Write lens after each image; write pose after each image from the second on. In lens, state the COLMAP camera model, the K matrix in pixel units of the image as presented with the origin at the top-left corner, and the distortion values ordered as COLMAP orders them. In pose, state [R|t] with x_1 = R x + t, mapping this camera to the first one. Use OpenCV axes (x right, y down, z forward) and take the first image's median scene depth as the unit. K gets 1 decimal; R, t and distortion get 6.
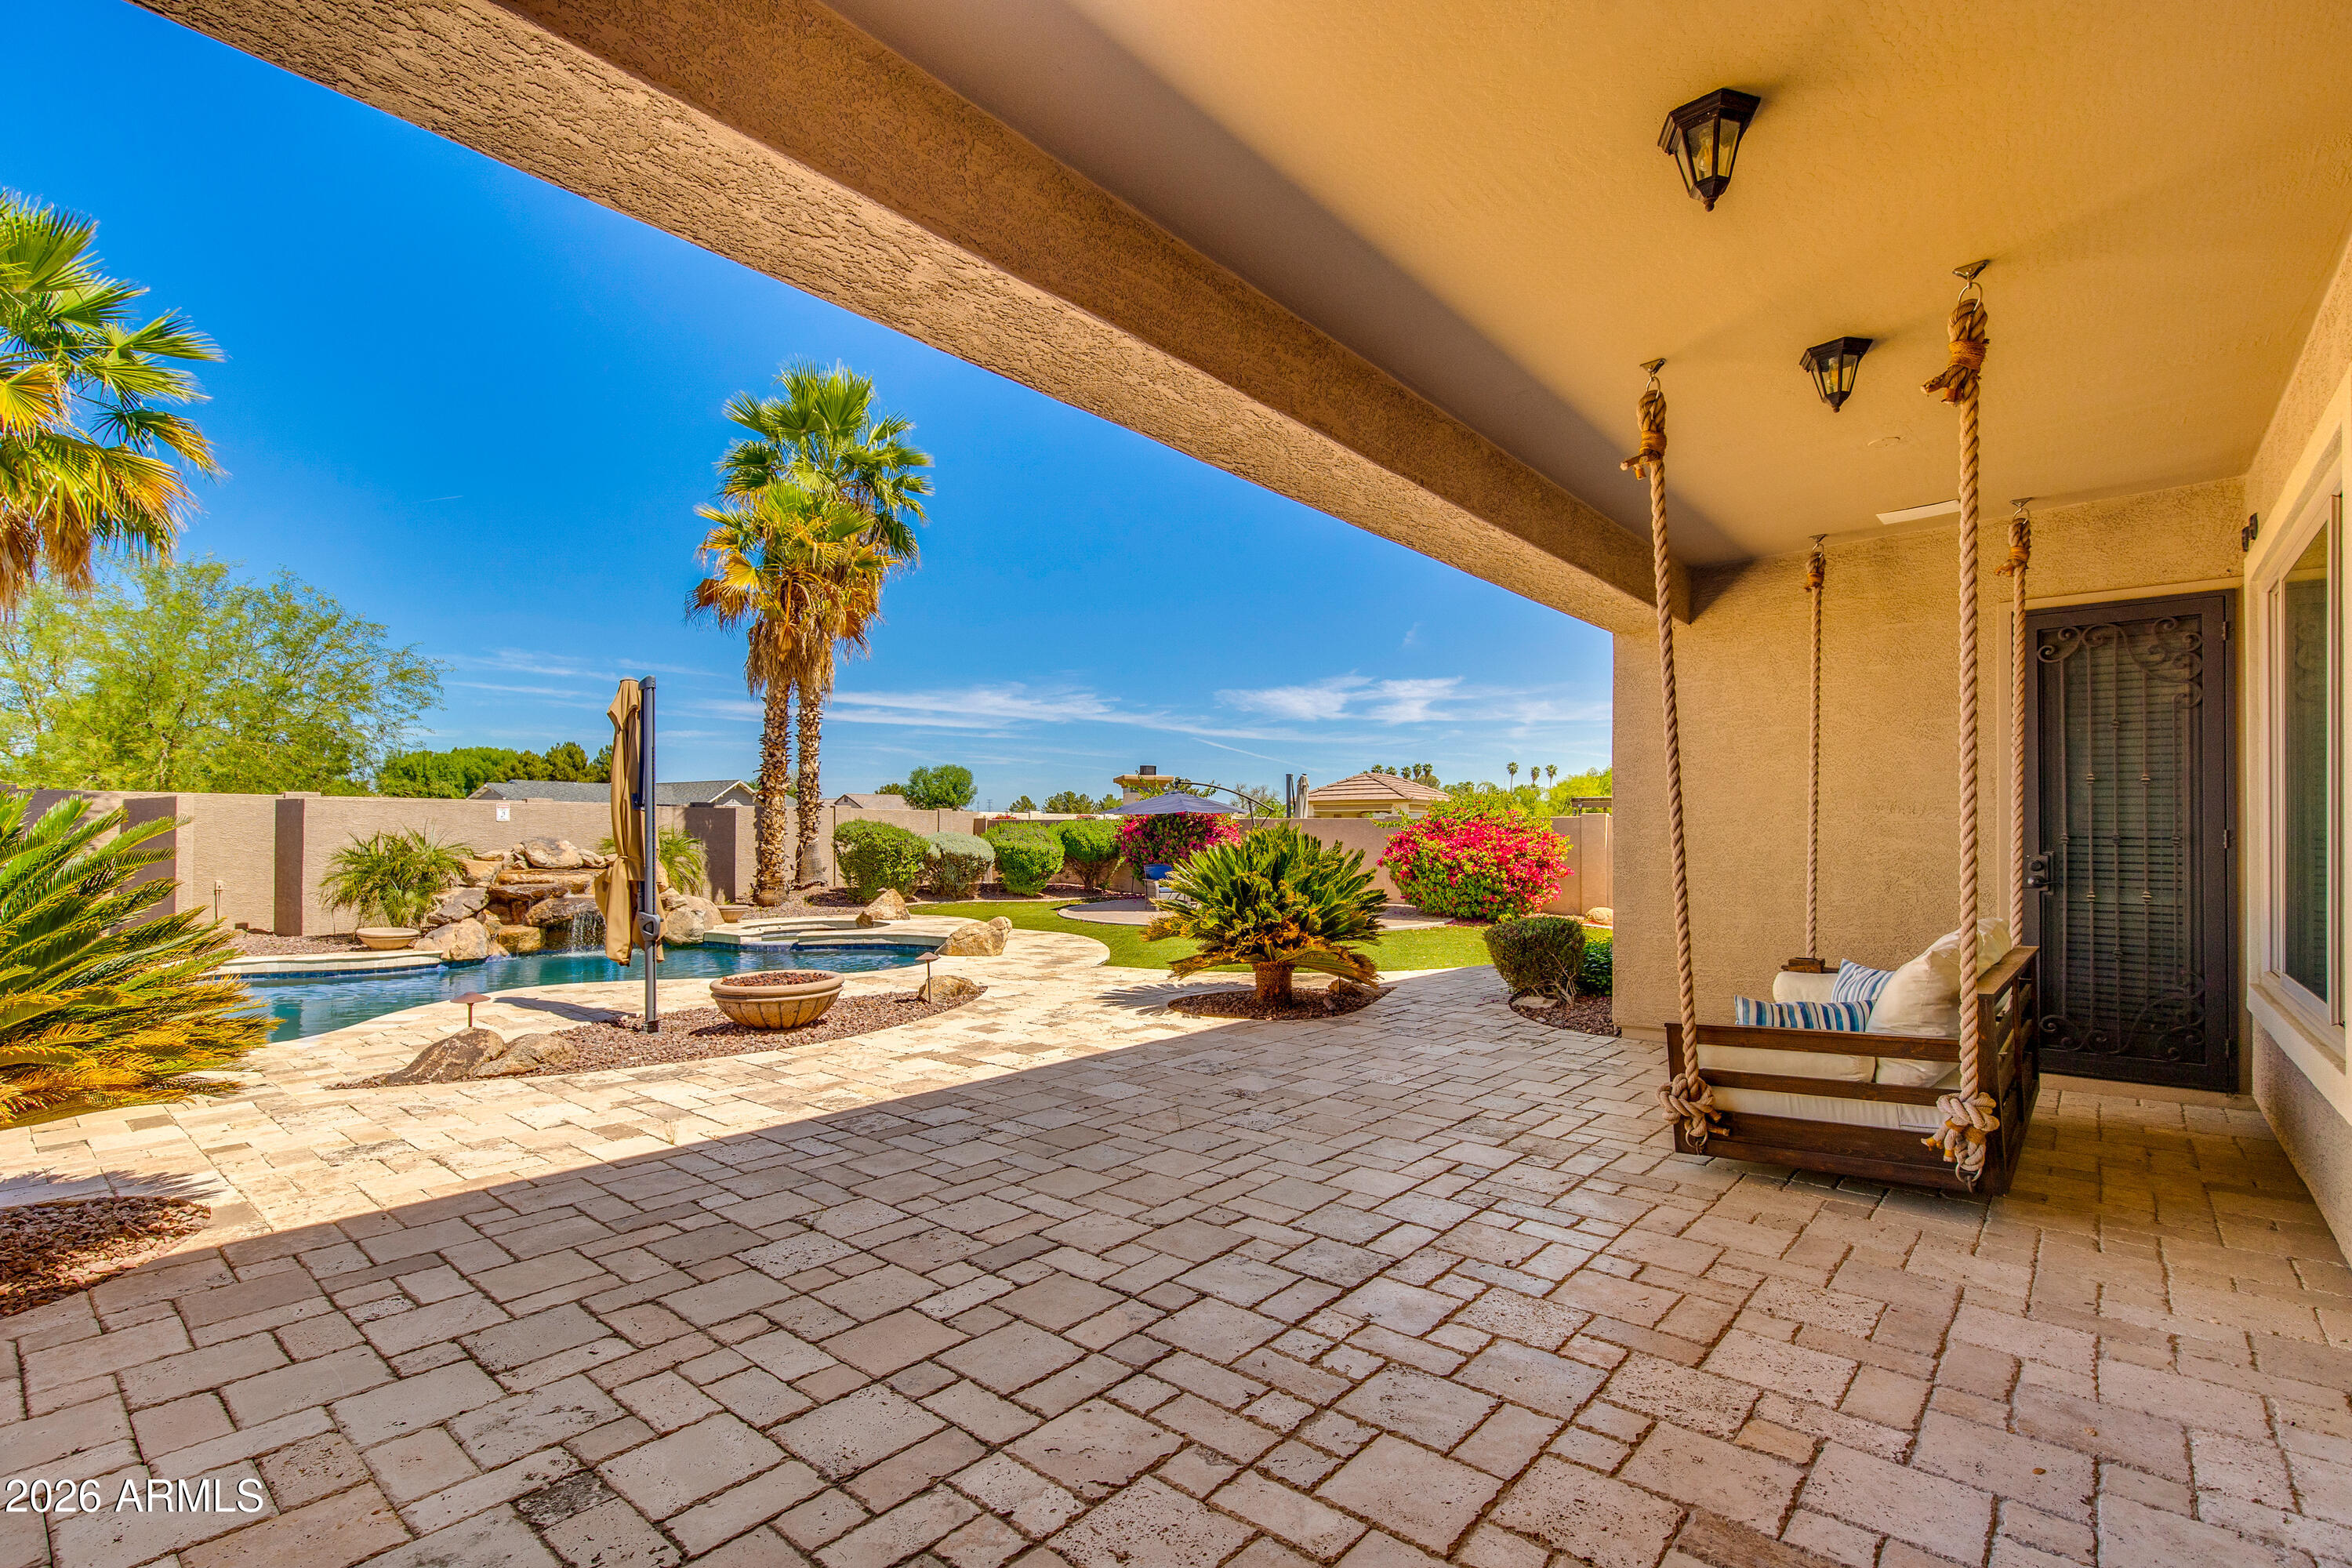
lens RADIAL K [[1064.7, 0, 1176.6], [0, 1064.7, 829.7], [0, 0, 1]] dist [0.009181, -0.001910]
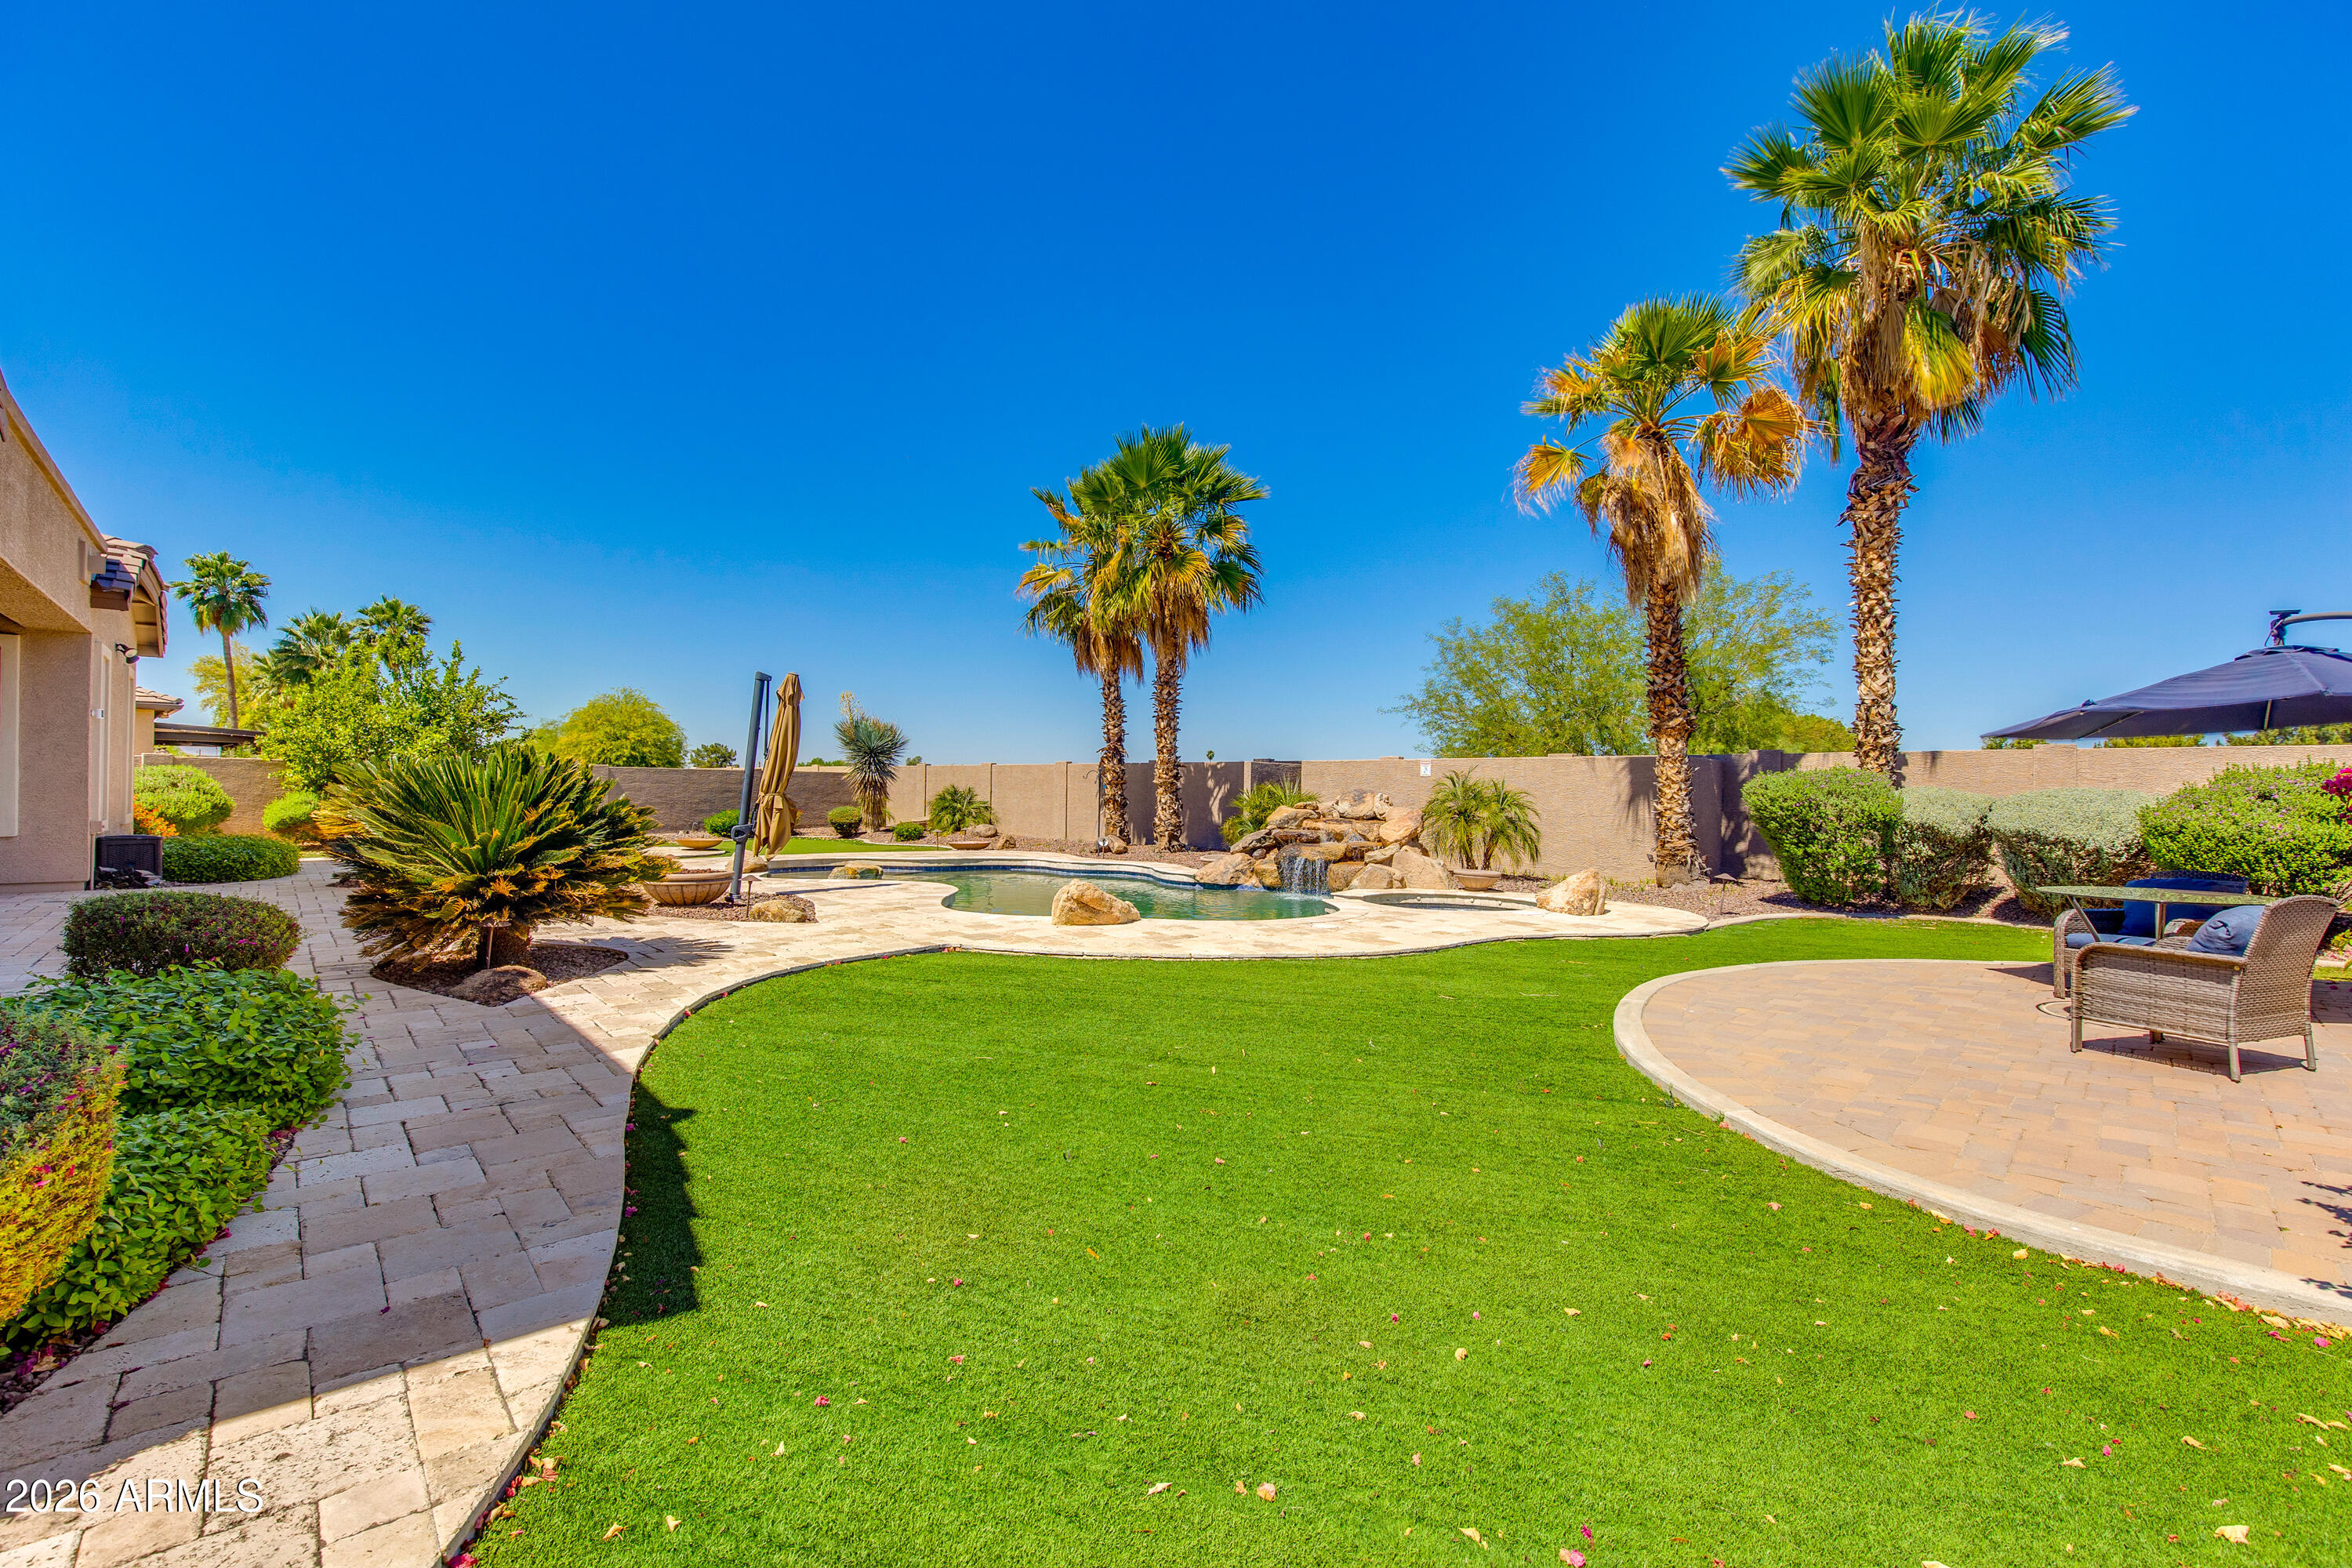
lens RADIAL K [[1064.7, 0, 1130.3], [0, 1064.7, 774.9], [0, 0, 1]] dist [0.009181, -0.001910]
pose [[-0.175880, -0.021037, -0.984187, 0.527953], [-0.010502, 0.999755, -0.019492, 0.016054], [0.984356, 0.006908, -0.176057, 0.989634]]
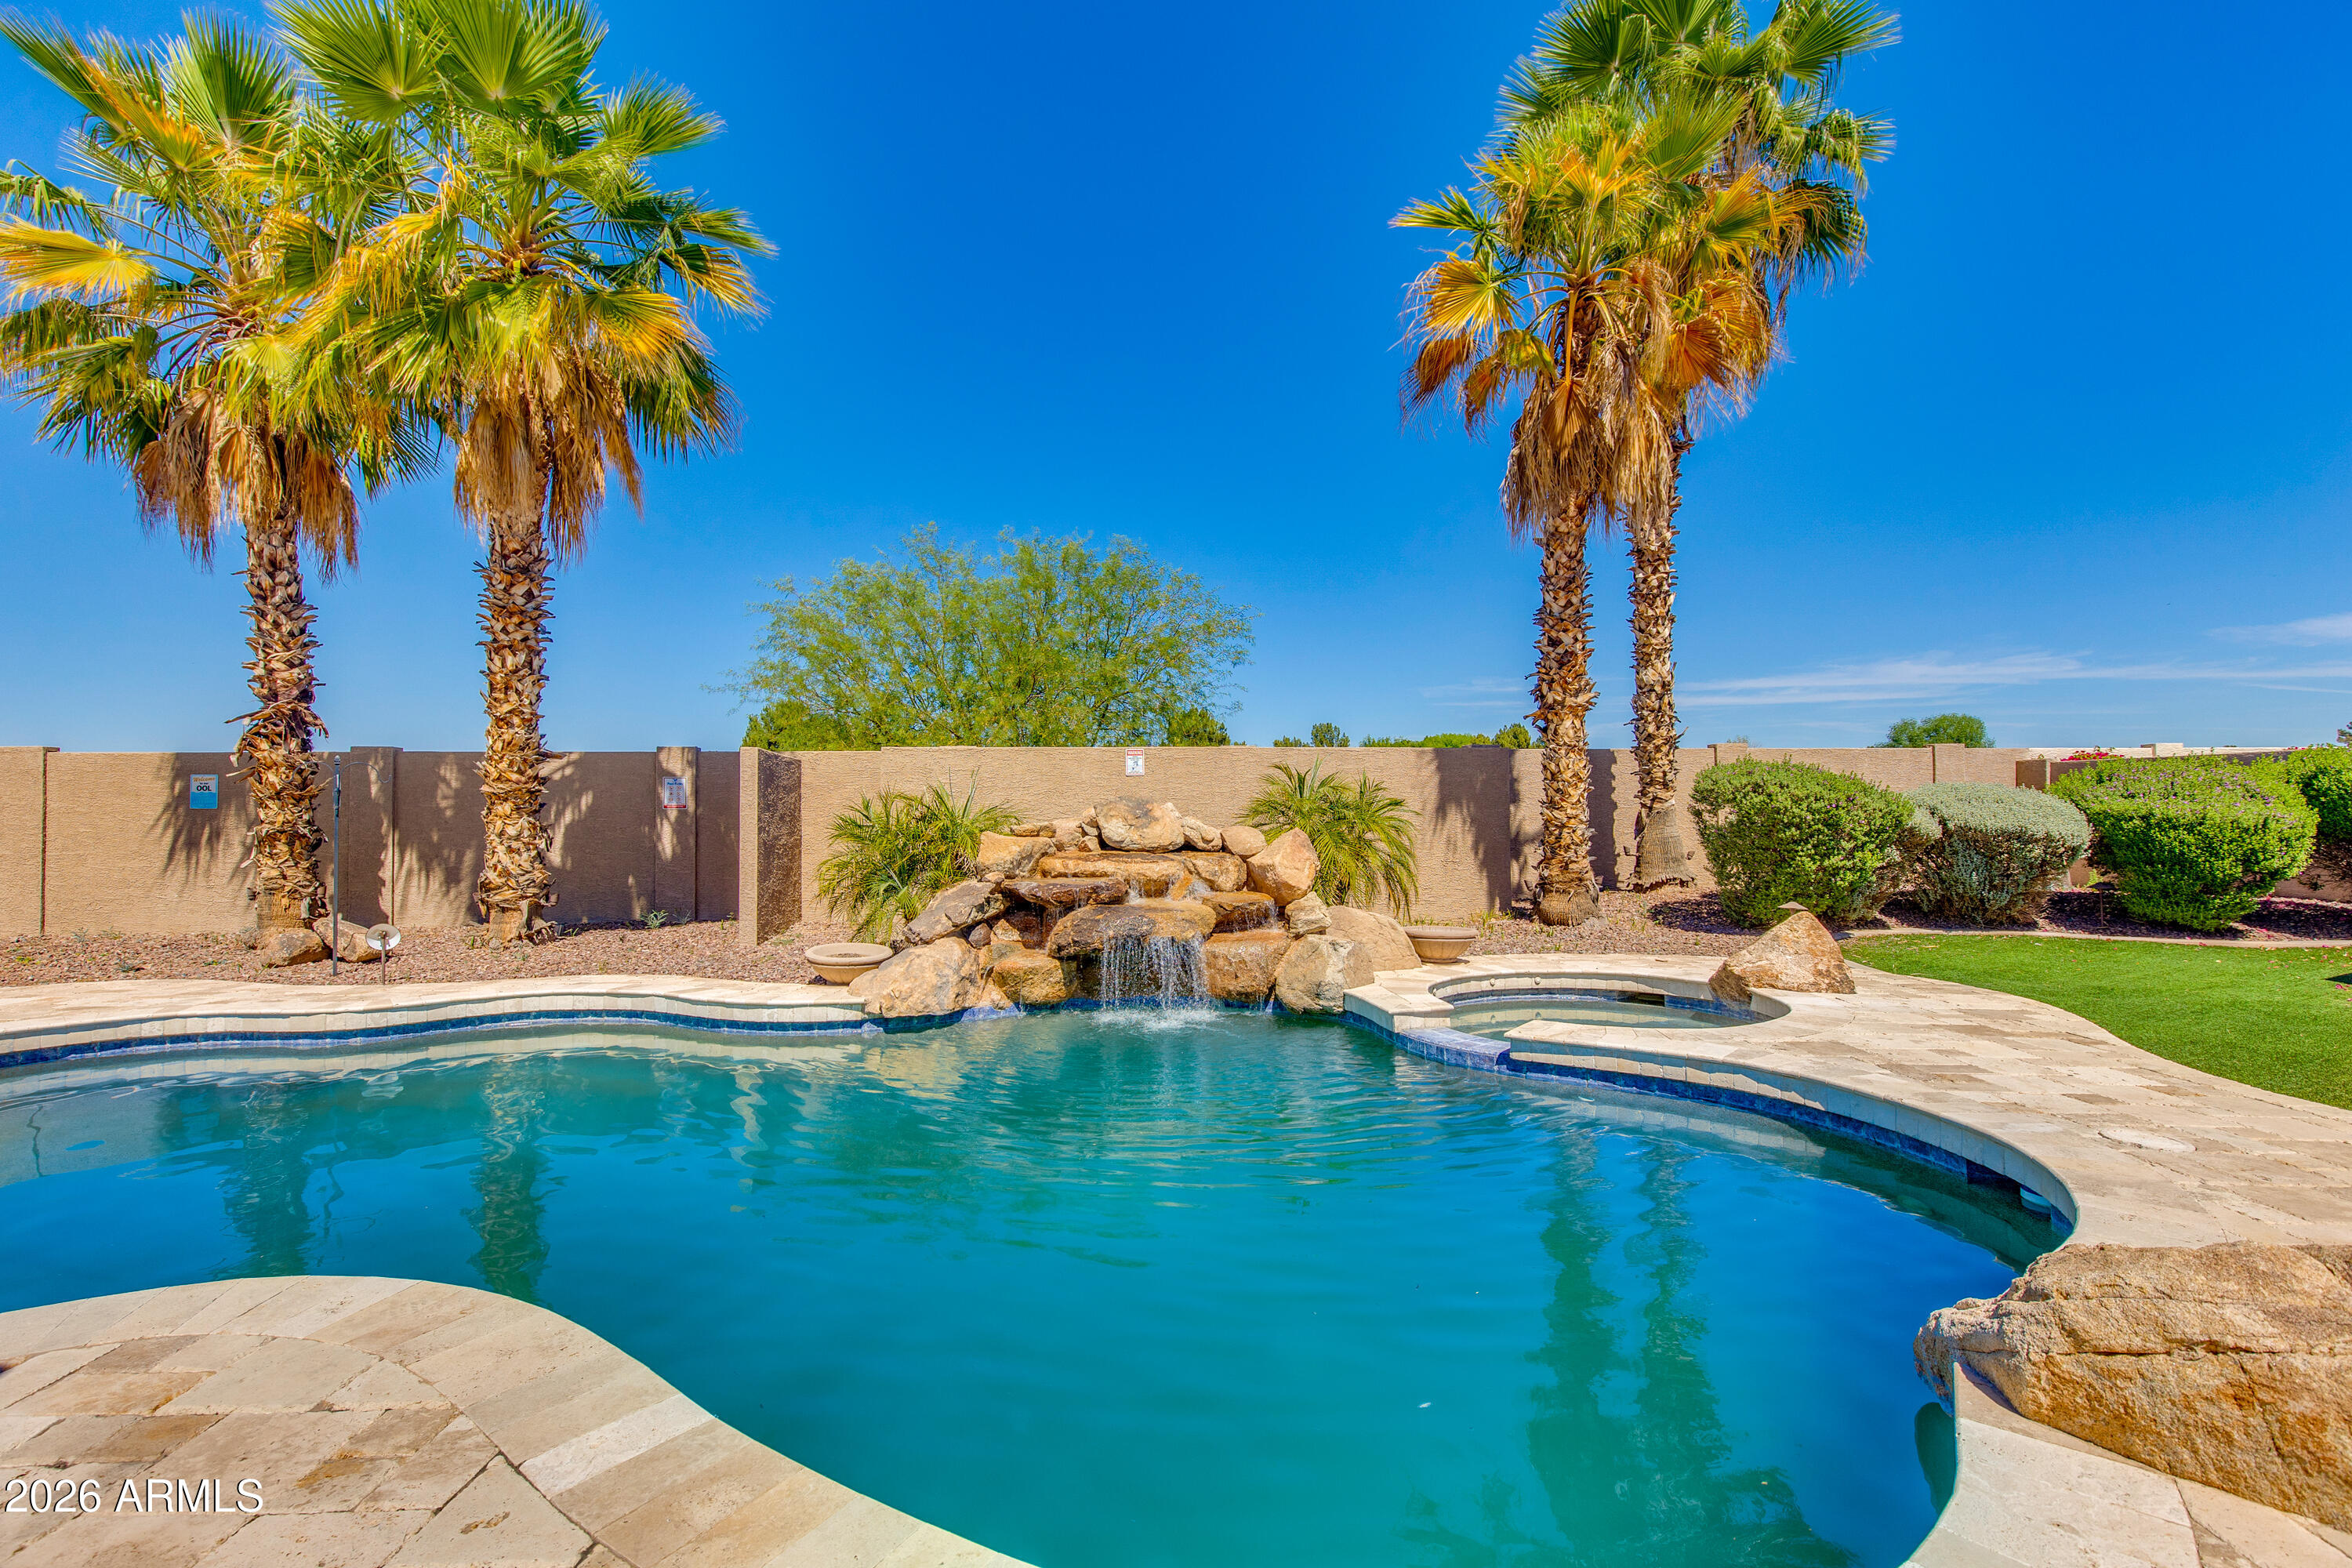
lens RADIAL K [[1064.7, 0, 1182.1], [0, 1064.7, 779.0], [0, 0, 1]] dist [0.009181, -0.001910]
pose [[0.671467, -0.032934, -0.740302, -0.143116], [0.013621, 0.999392, -0.032106, 0.016903], [0.740909, 0.011474, 0.671507, 0.645278]]
